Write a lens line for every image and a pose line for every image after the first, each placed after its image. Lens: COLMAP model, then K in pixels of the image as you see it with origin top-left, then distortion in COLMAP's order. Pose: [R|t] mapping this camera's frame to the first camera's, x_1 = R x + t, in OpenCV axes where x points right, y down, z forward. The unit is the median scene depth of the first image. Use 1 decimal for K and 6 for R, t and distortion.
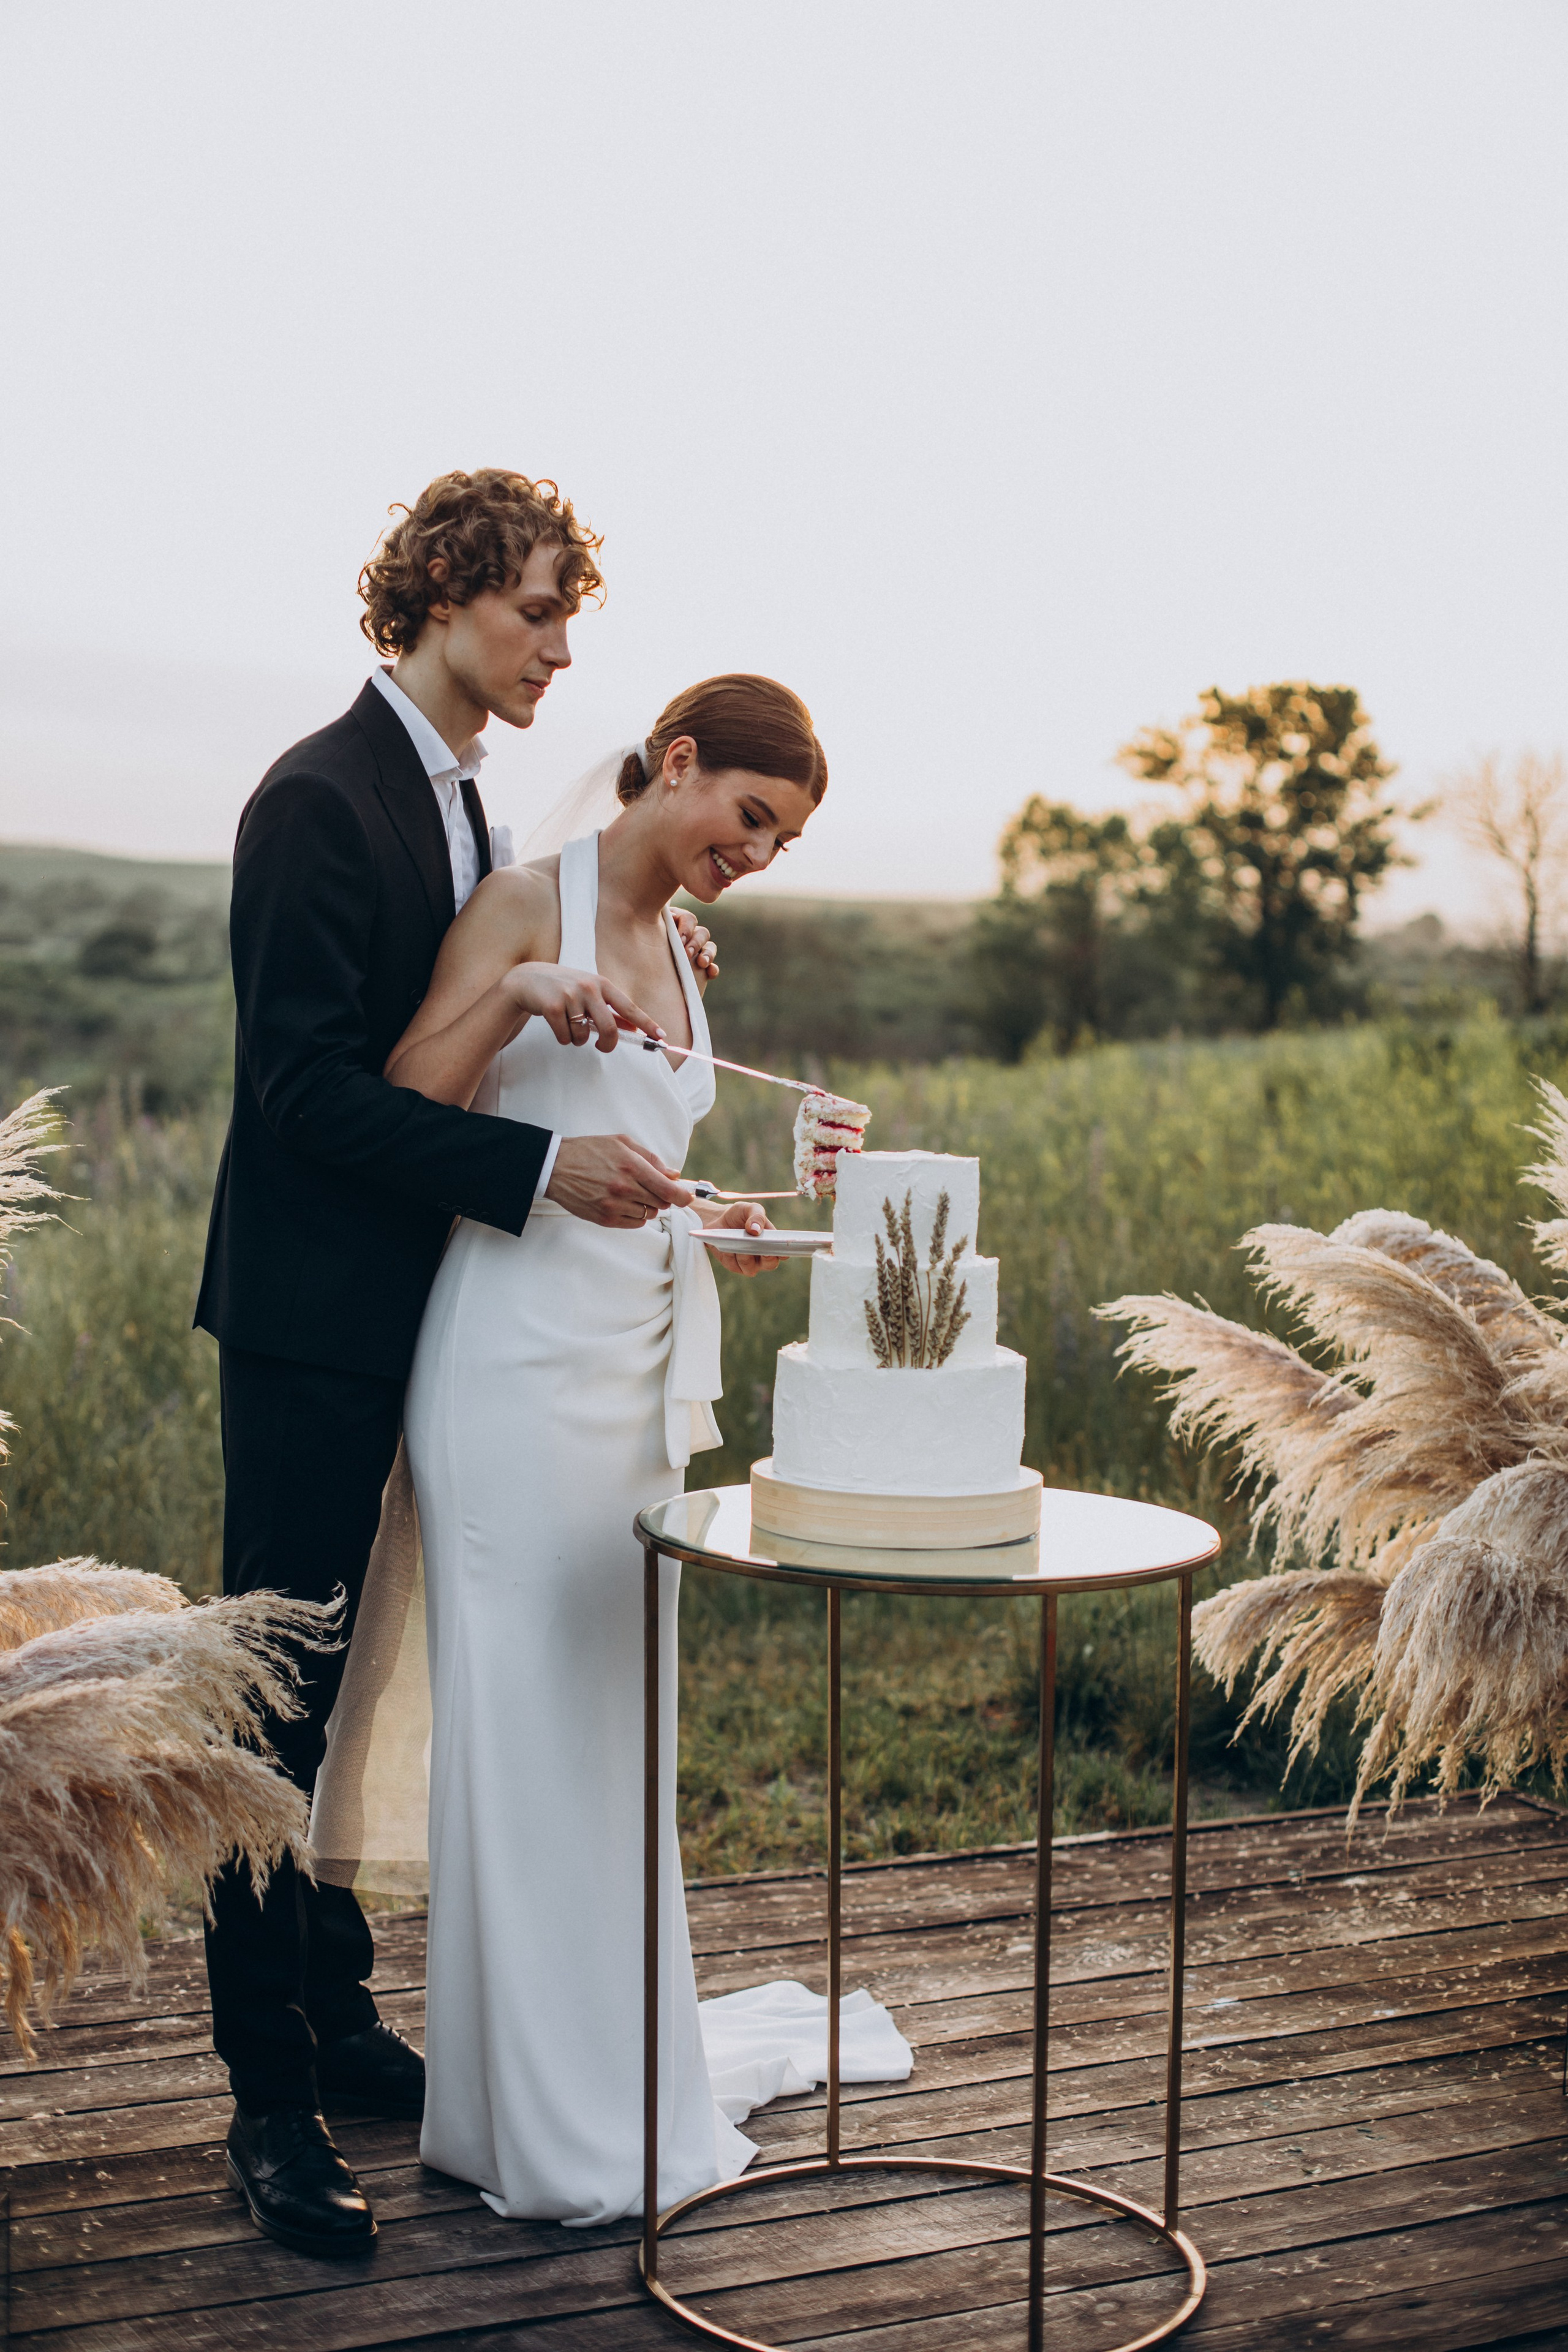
lens RADIAL K [[3359.6, 0, 784.0], [0, 3359.6, 1176.0], [0, 0, 1]] dist [-0.103785, -0.046476]
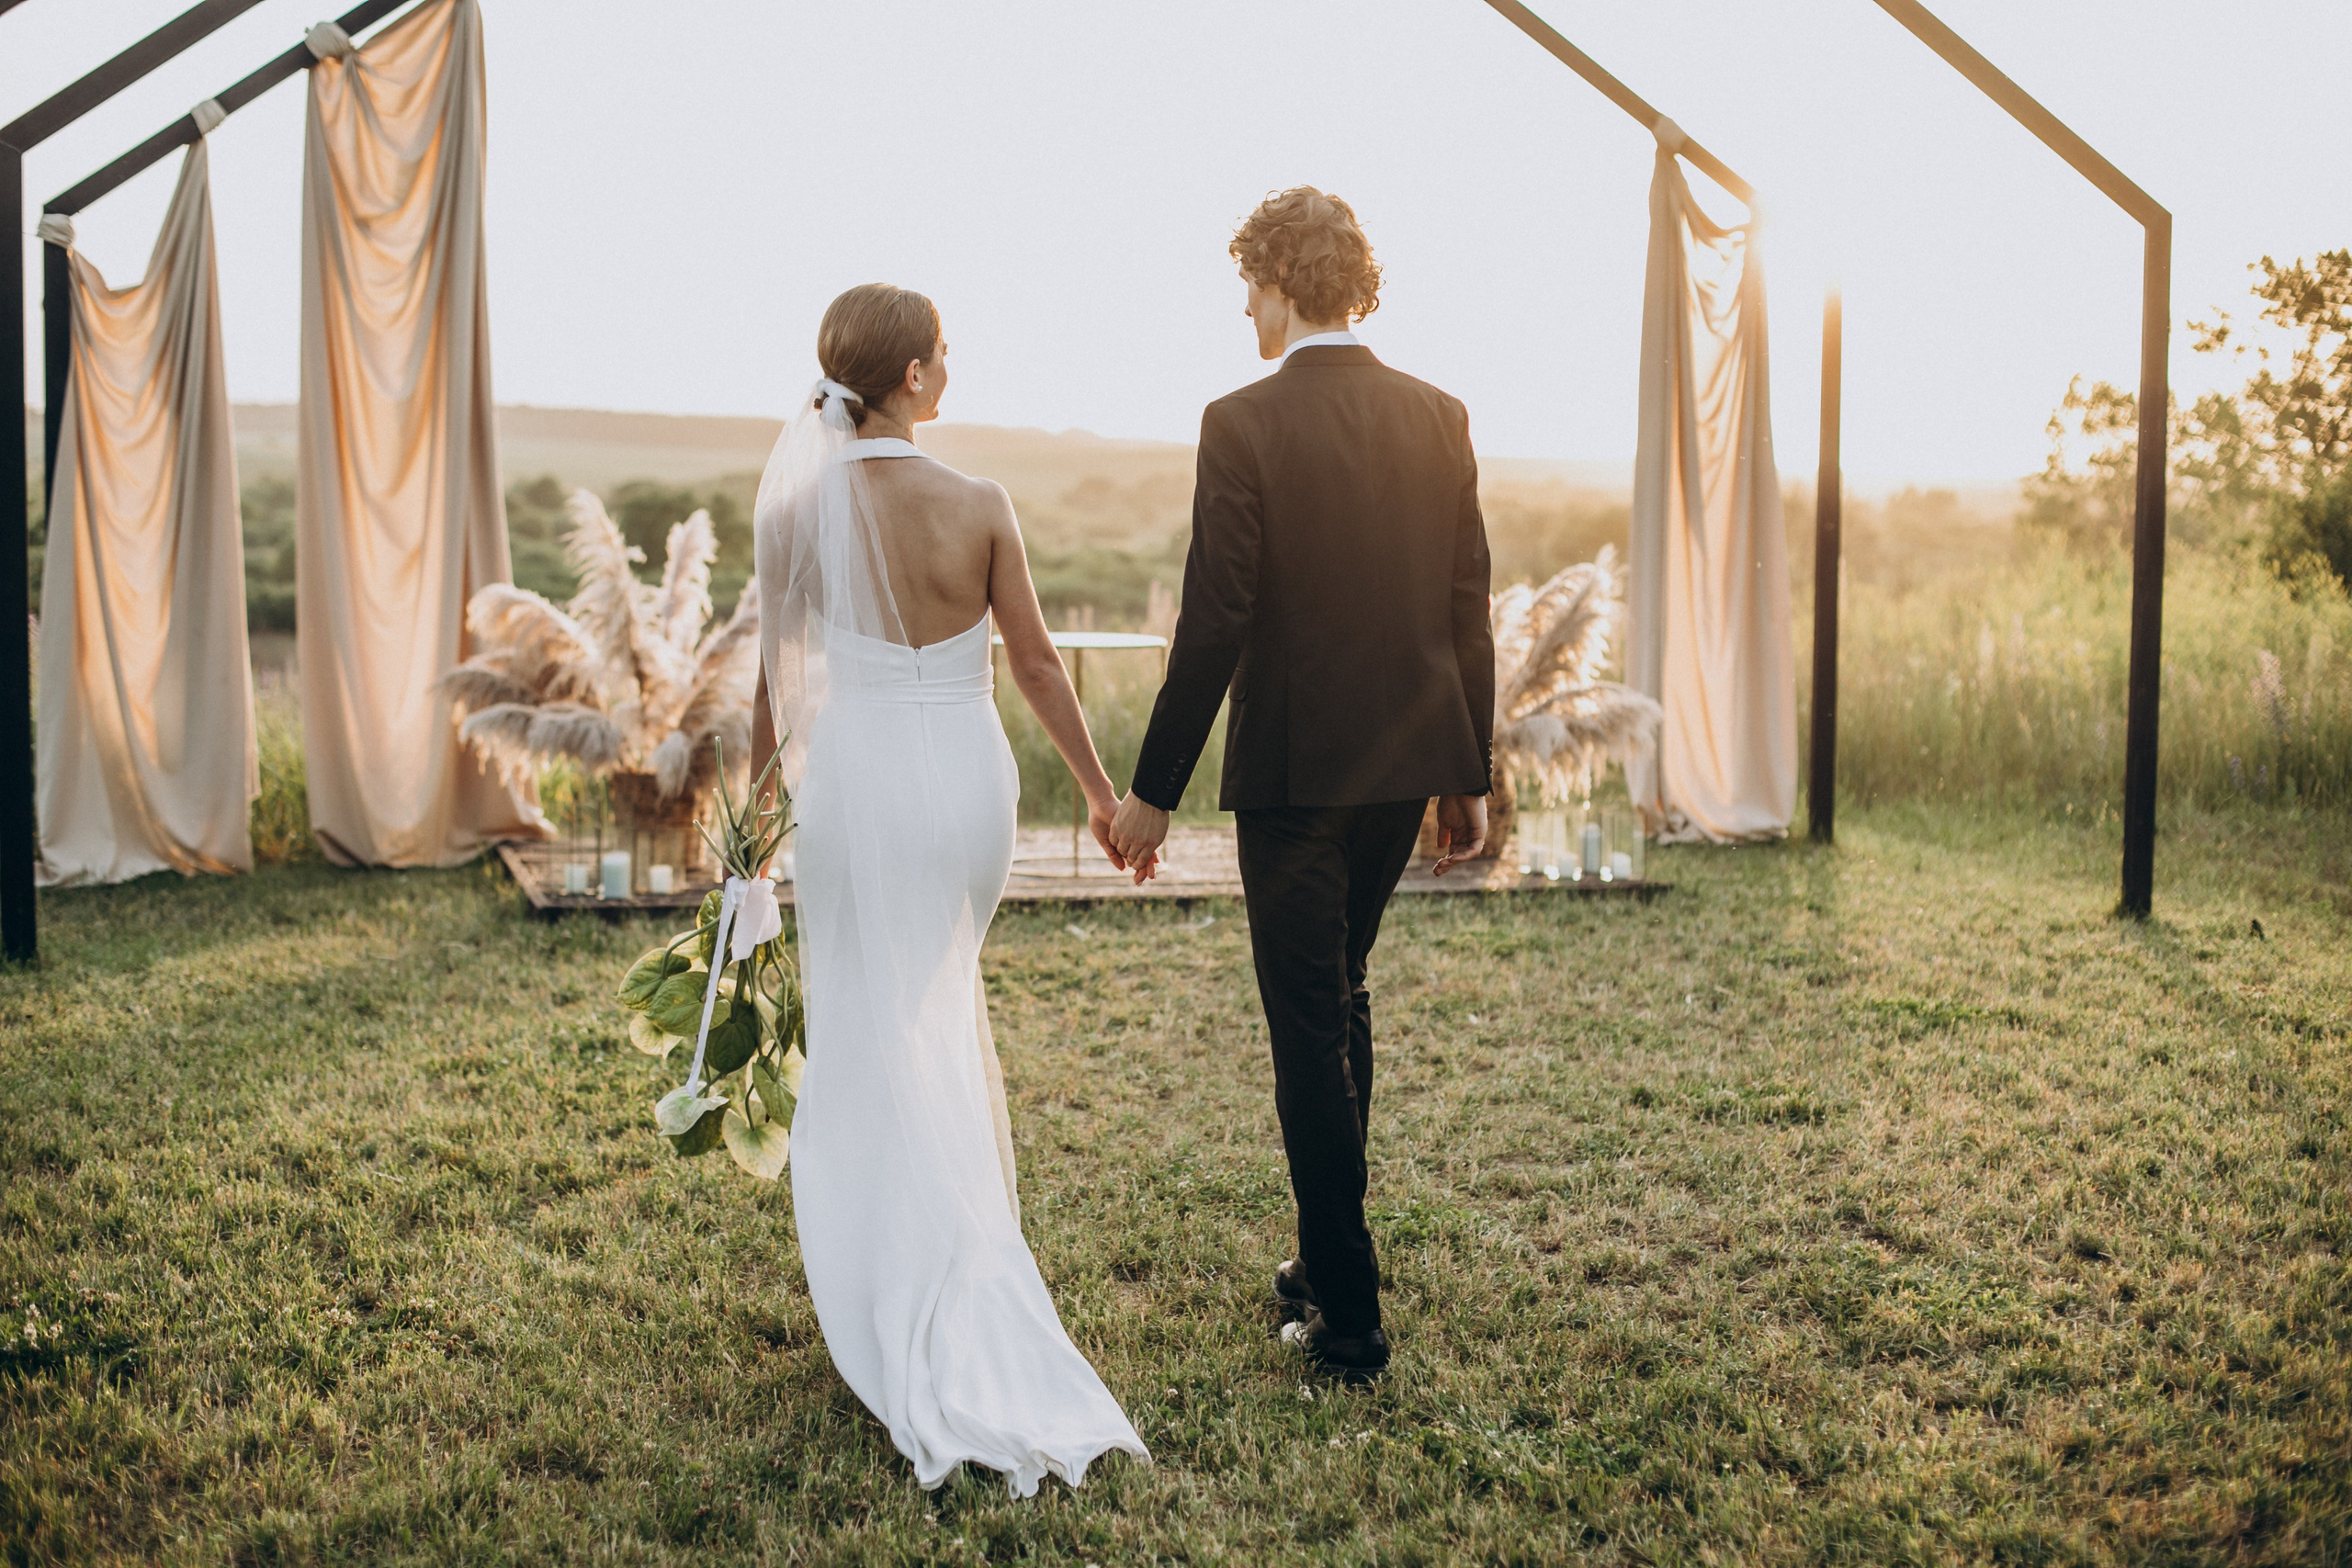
lens RADIAL K [[3359.3, 0, 1129.0], [0, 3359.3, 797.2], [0, 0, 1]] dist [-0.103785, -0.046476]
pose [[0.974834, -0.003209, -0.222910, 0.614818], [0.005417, 0.999942, 0.009293, 0.167148], [0.222867, -0.010266, 0.974795, -1.626554]]
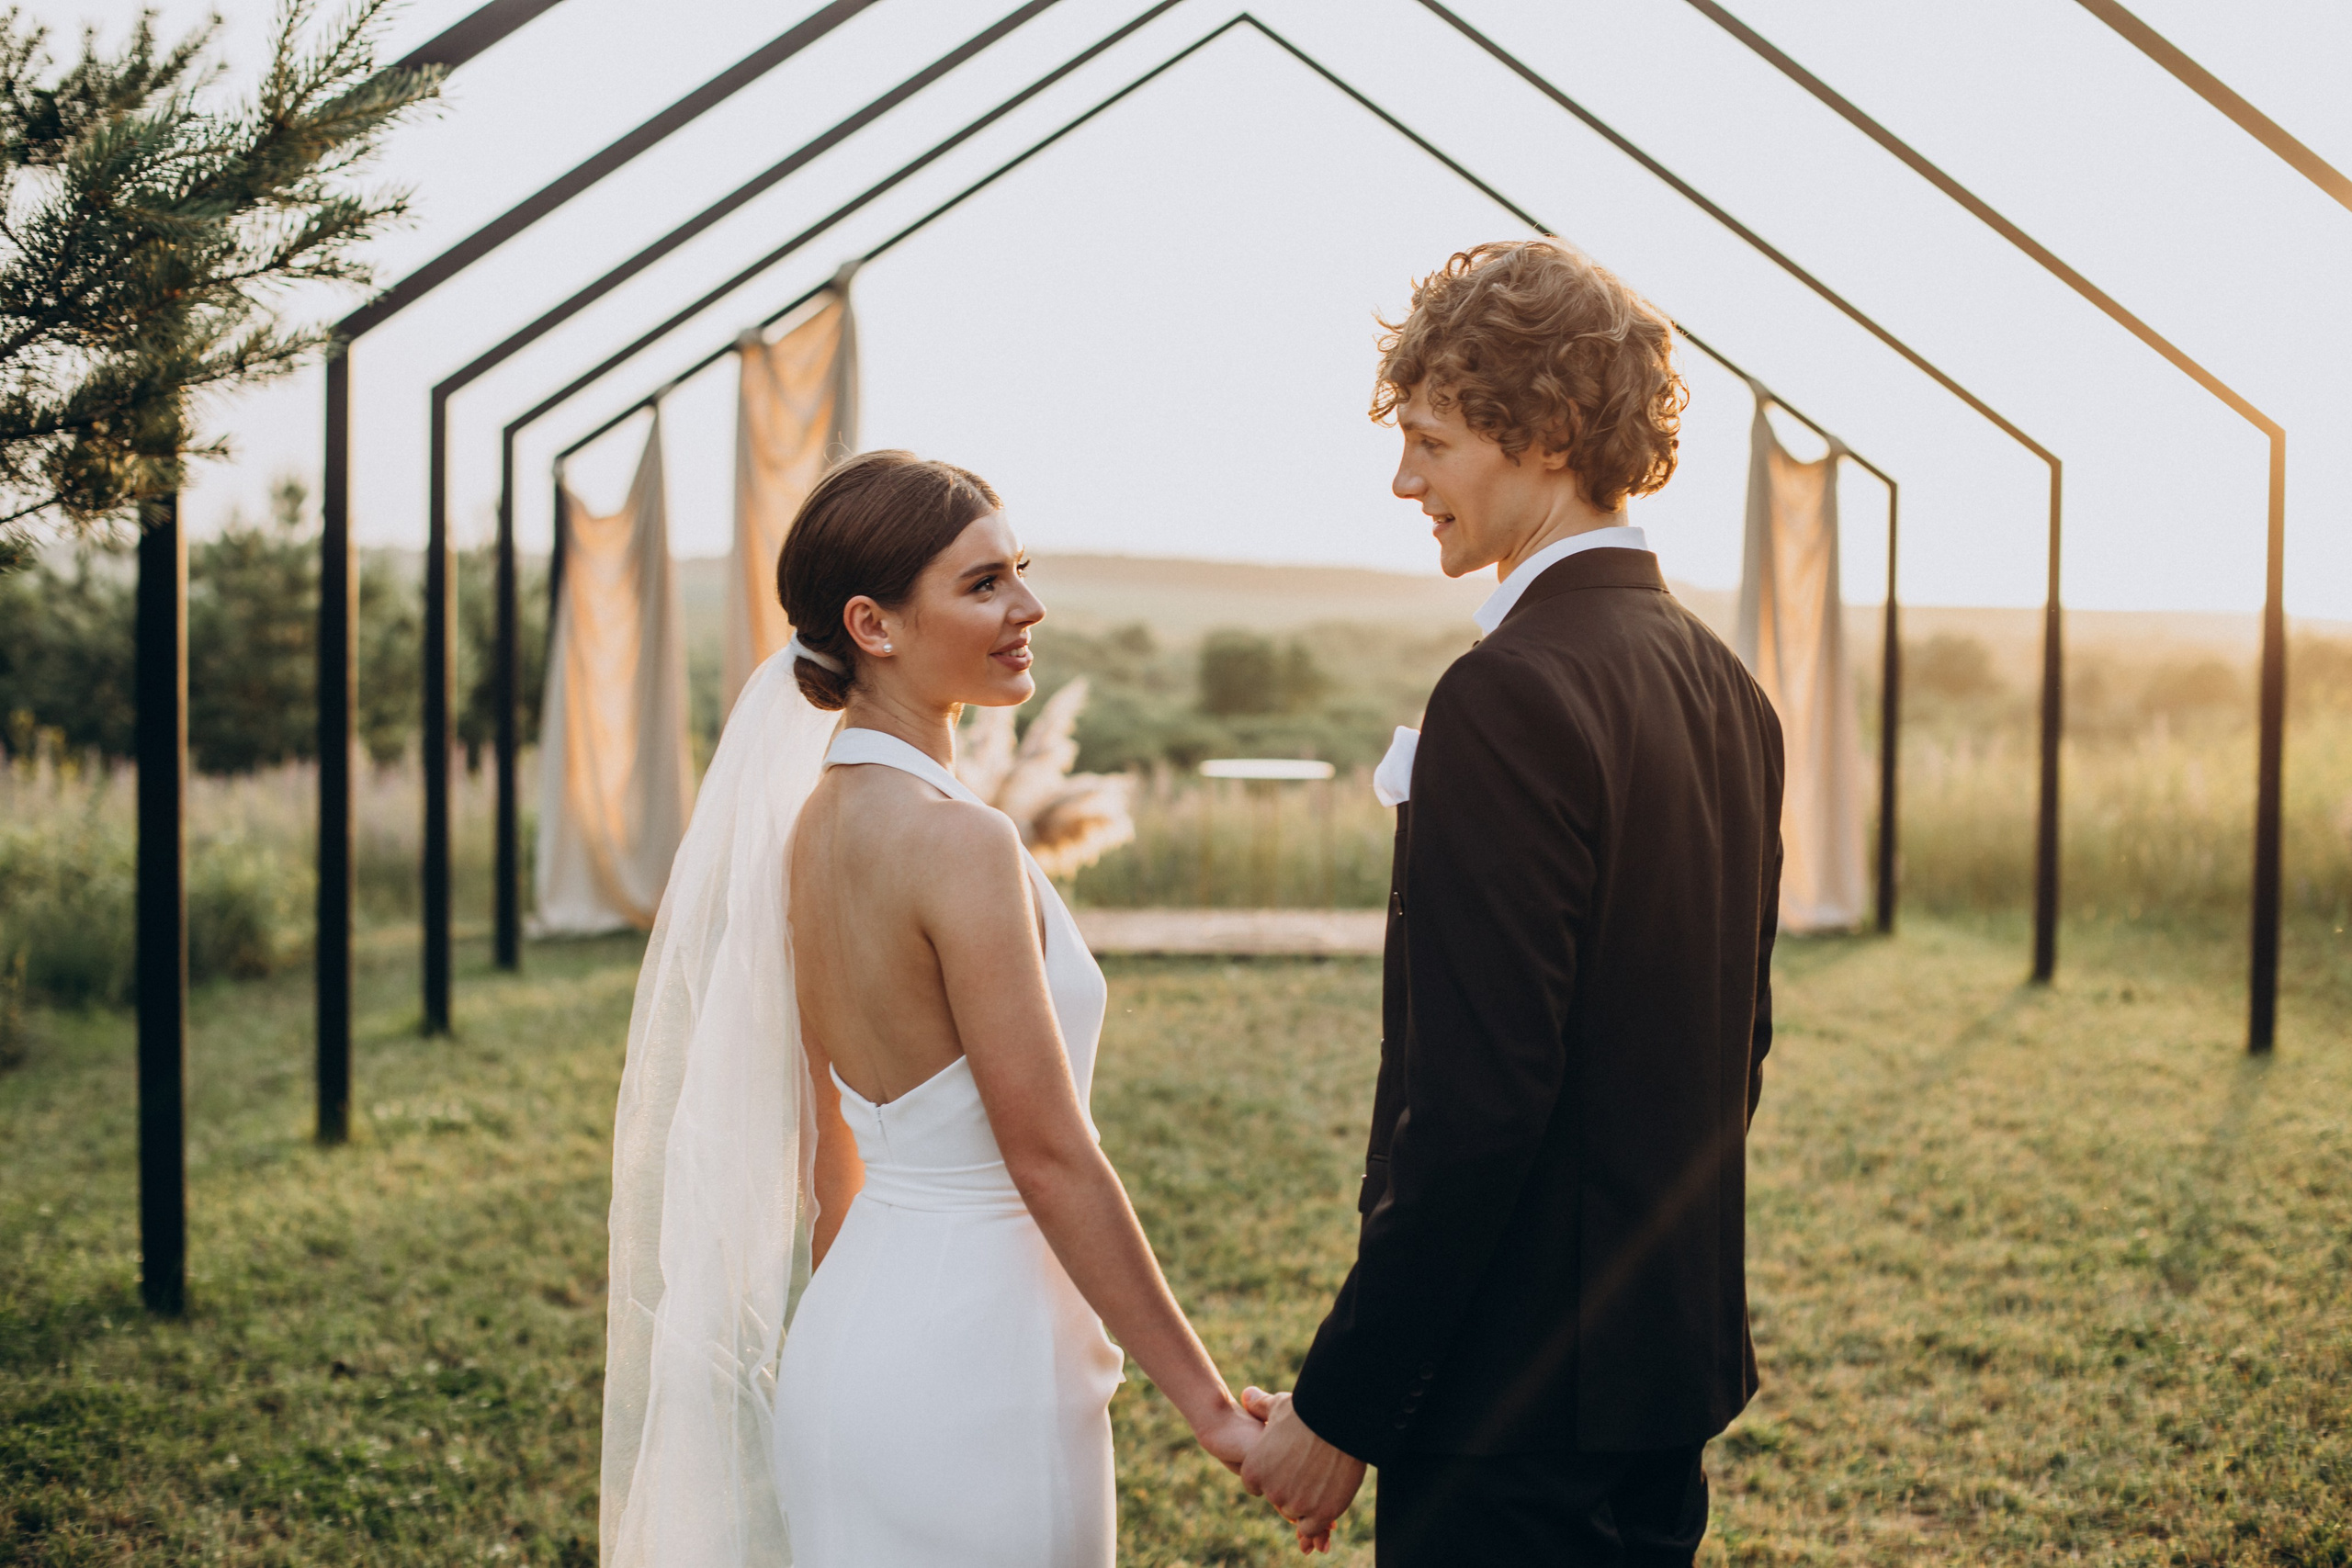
lens RADIAL K [[3359.3, 0, 1129.0], [0, 3359.3, 797.2], [0, 0, 1]] dist [-0.103785, -0.046476]
pose [[0.920679, -0.000114, -0.390320, 1.223614], [-0.014184, 0.999330, -0.033748, 0.219849], [0.390062, 0.036607, 0.920060, -2.404080]]
